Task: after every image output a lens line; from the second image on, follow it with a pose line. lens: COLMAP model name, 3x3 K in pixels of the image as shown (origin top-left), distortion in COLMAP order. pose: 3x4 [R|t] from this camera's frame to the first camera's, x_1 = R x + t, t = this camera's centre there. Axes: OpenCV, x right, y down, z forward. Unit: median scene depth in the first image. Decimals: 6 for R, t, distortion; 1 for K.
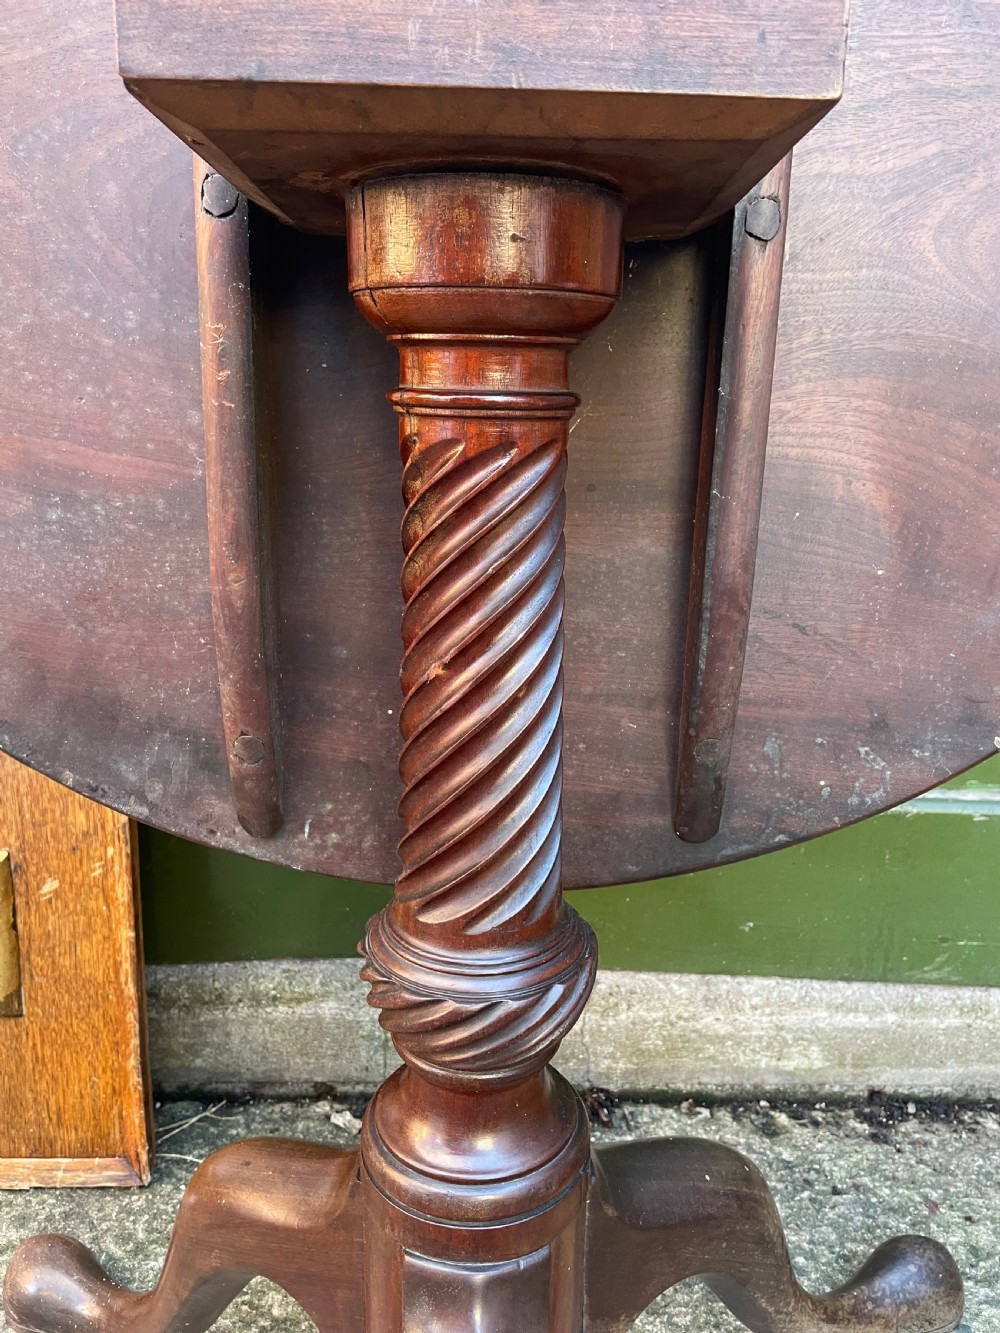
lens RADIAL K [[1009.1, 0, 515.8], [0, 1009.1, 676.6], [0, 0, 1]] dist [0.084059, -0.118806]
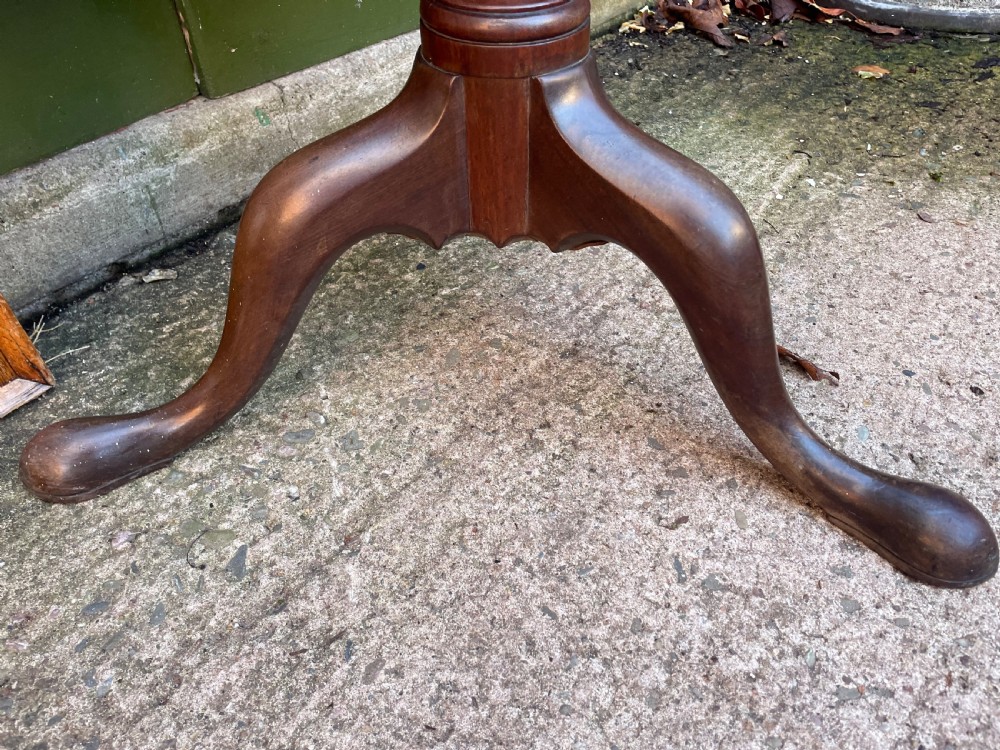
lens RADIAL K [[757.0, 0, 509.8], [0, 757.0, 368.0], [0, 0, 1]] dist [0.084059, -0.118806]
pose [[0.627661, -0.535920, 0.564652, -0.456194], [0.236985, 0.822430, 0.517152, 0.168258], [-0.741539, -0.190782, 0.643212, 0.137980]]
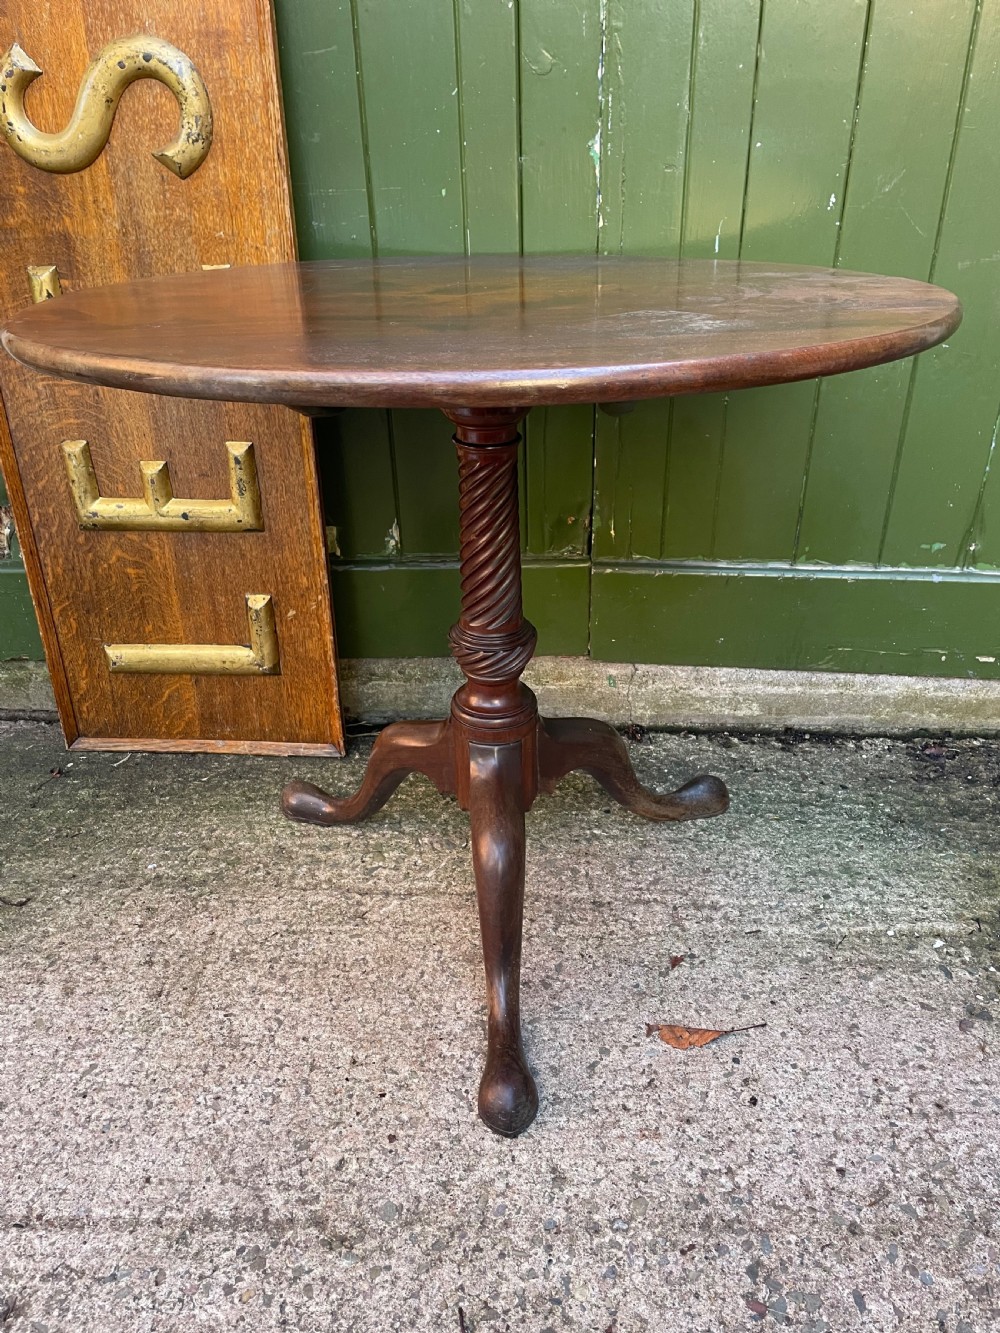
lens RADIAL K [[1005.7, 0, 509.7], [0, 1005.7, 677.2], [0, 0, 1]] dist [0.085002, -0.116514]
pose [[0.996171, 0.009785, -0.086872, 0.009264], [0.011389, 0.970721, 0.239942, -0.128833], [0.086677, -0.240012, 0.966893, -0.799572]]
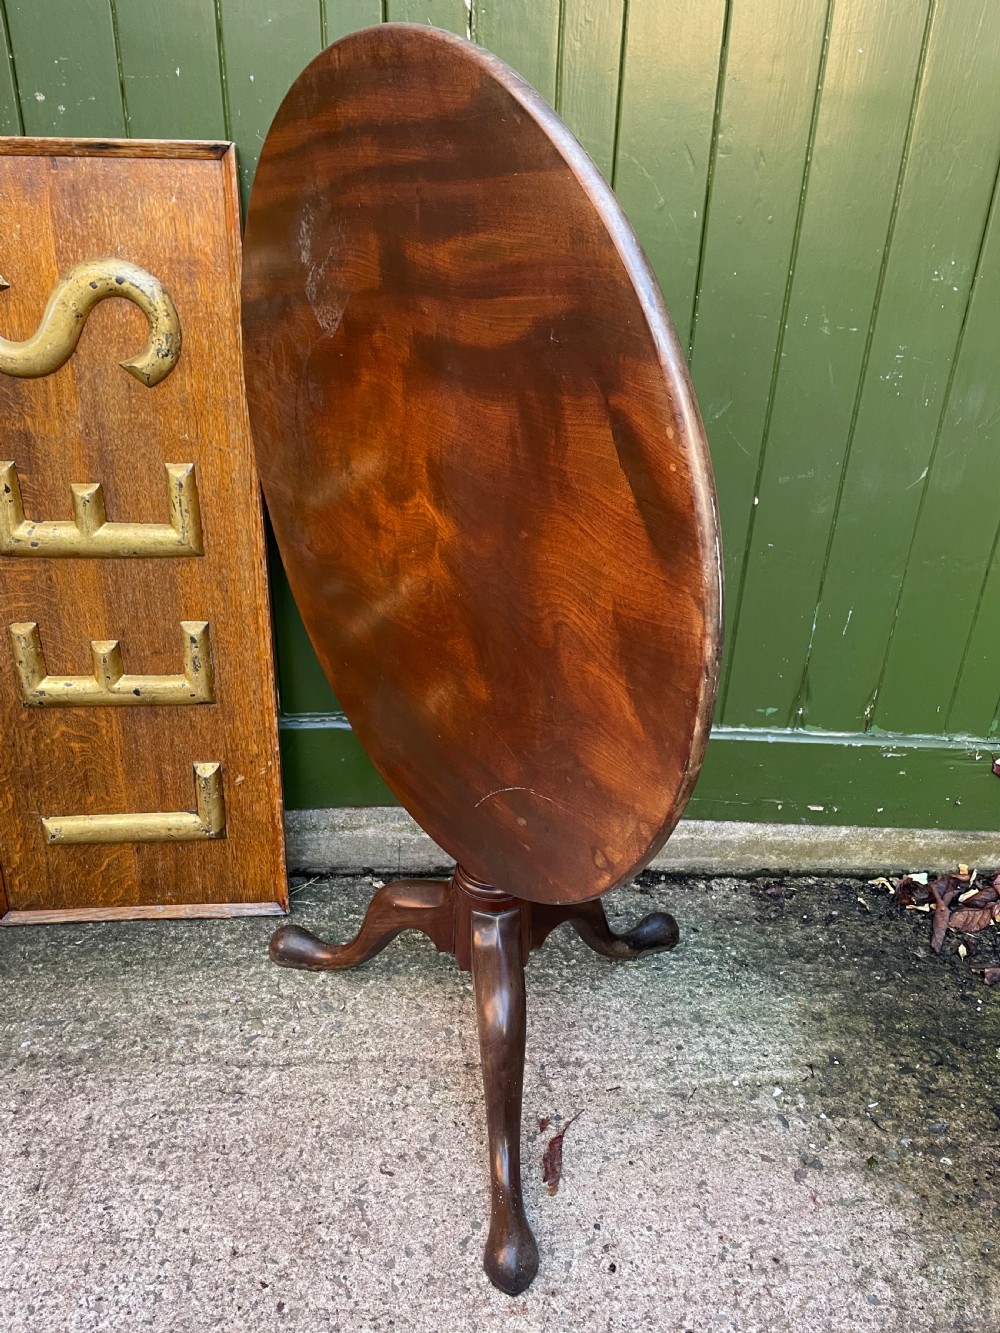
lens RADIAL K [[1005.7, 0, 508.7], [0, 1005.7, 676.6], [0, 0, 1]] dist [0.085002, -0.116514]
pose [[0.999440, 0.001697, 0.033429, 0.018337], [-0.007993, 0.981917, 0.189145, -0.341568], [-0.032504, -0.189307, 0.981380, -0.867928]]
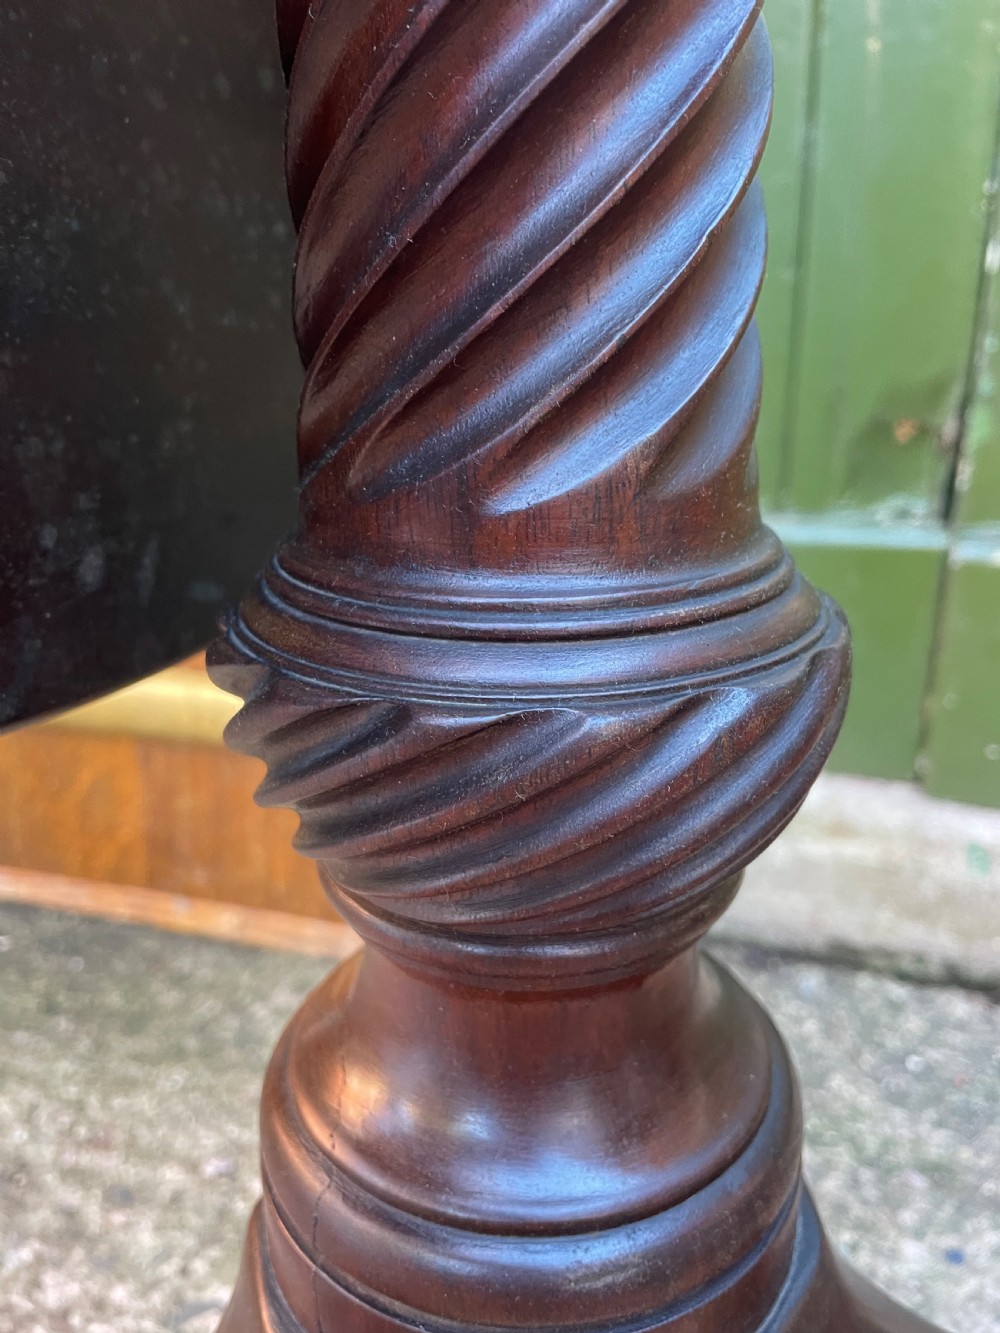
lens RADIAL K [[1060.2, 0, 508.6], [0, 1060.2, 668.8], [0, 0, 1]] dist [-0.023215, -0.032414]
pose [[0.935229, 0.092023, -0.341875, -0.033680], [-0.068018, 0.994343, 0.081580, 0.155521], [0.347449, -0.053042, 0.936198, 0.205837]]
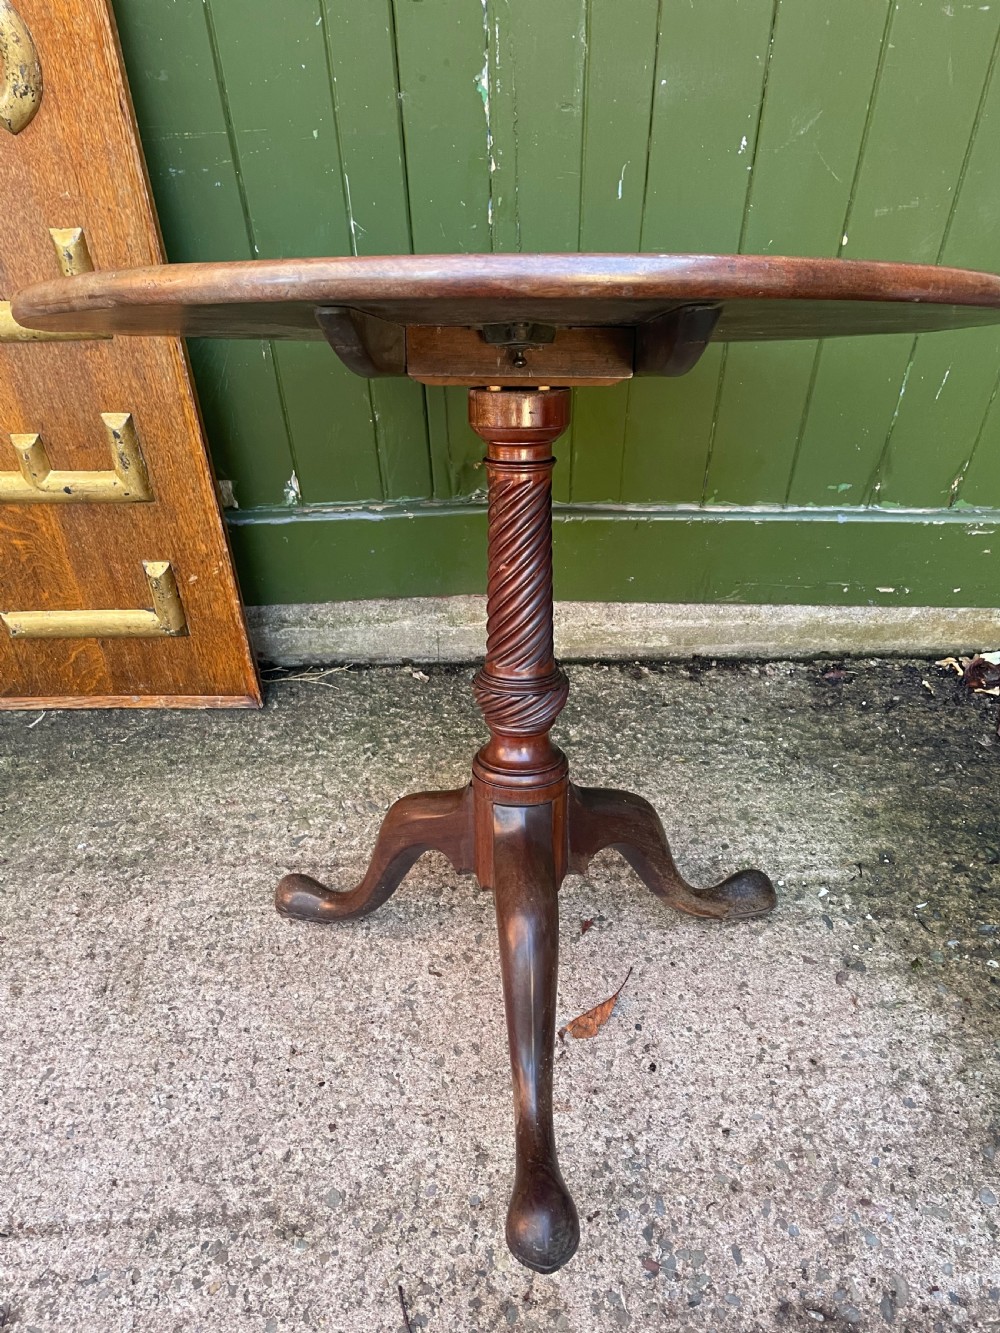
lens RADIAL K [[1005.7, 0, 503.3], [0, 1005.7, 674.7], [0, 0, 1]] dist [0.085002, -0.116514]
pose [[0.999441, -0.019508, -0.027155, 0.044191], [0.029861, 0.886138, 0.462458, -0.448924], [0.015041, -0.463010, 0.886225, -0.694178]]
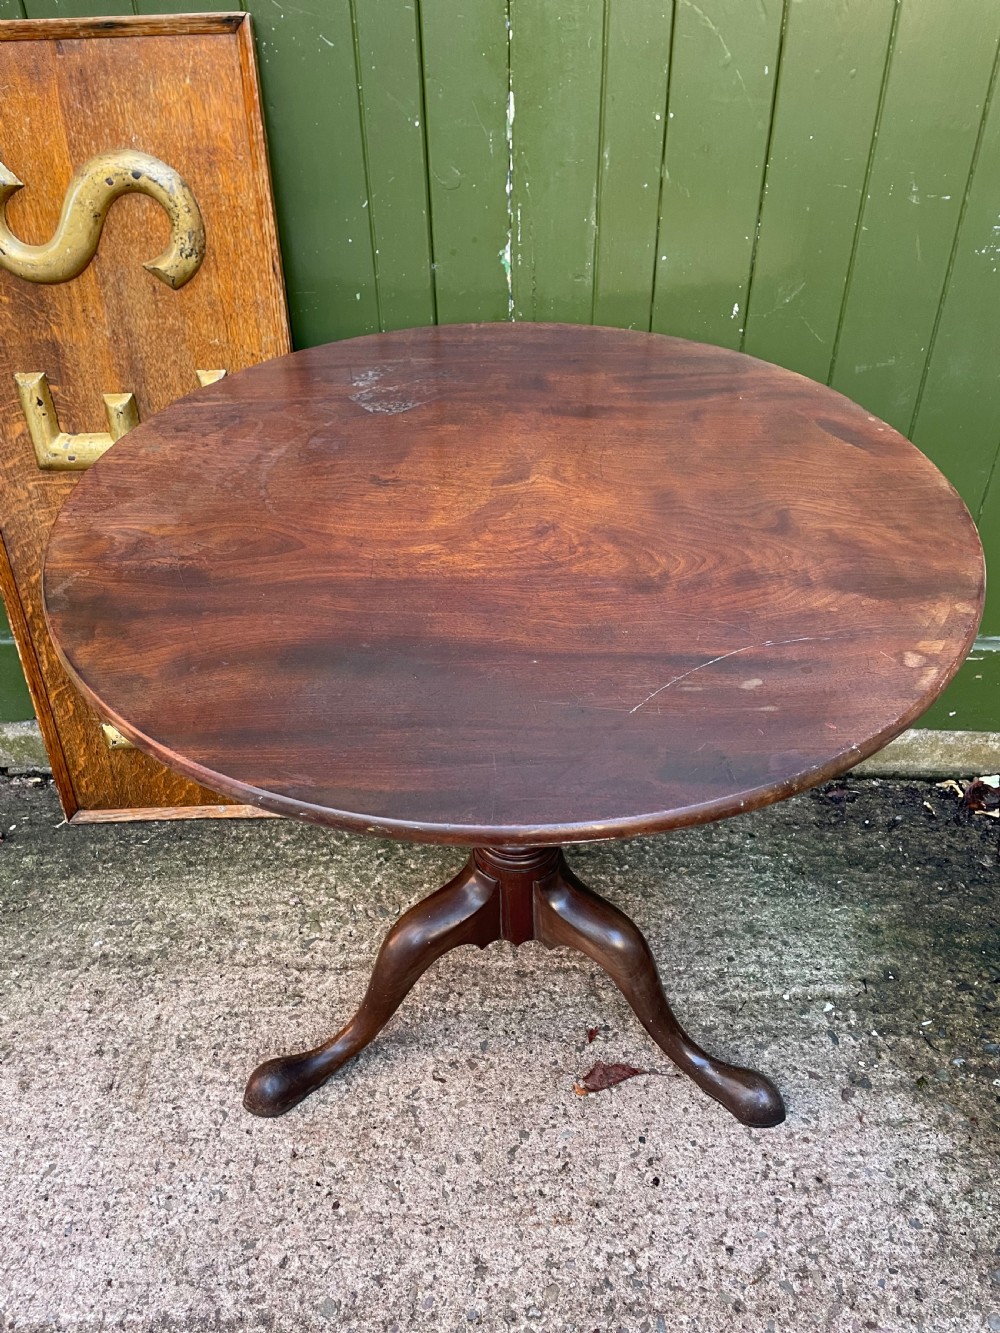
lens RADIAL K [[1005.7, 0, 506.7], [0, 1005.7, 657.6], [0, 0, 1]] dist [0.085002, -0.116514]
pose [[0.999164, -0.003563, -0.040721, 0.056947], [0.016598, 0.945737, 0.324508, -0.443751], [0.037355, -0.324913, 0.945006, -0.785170]]
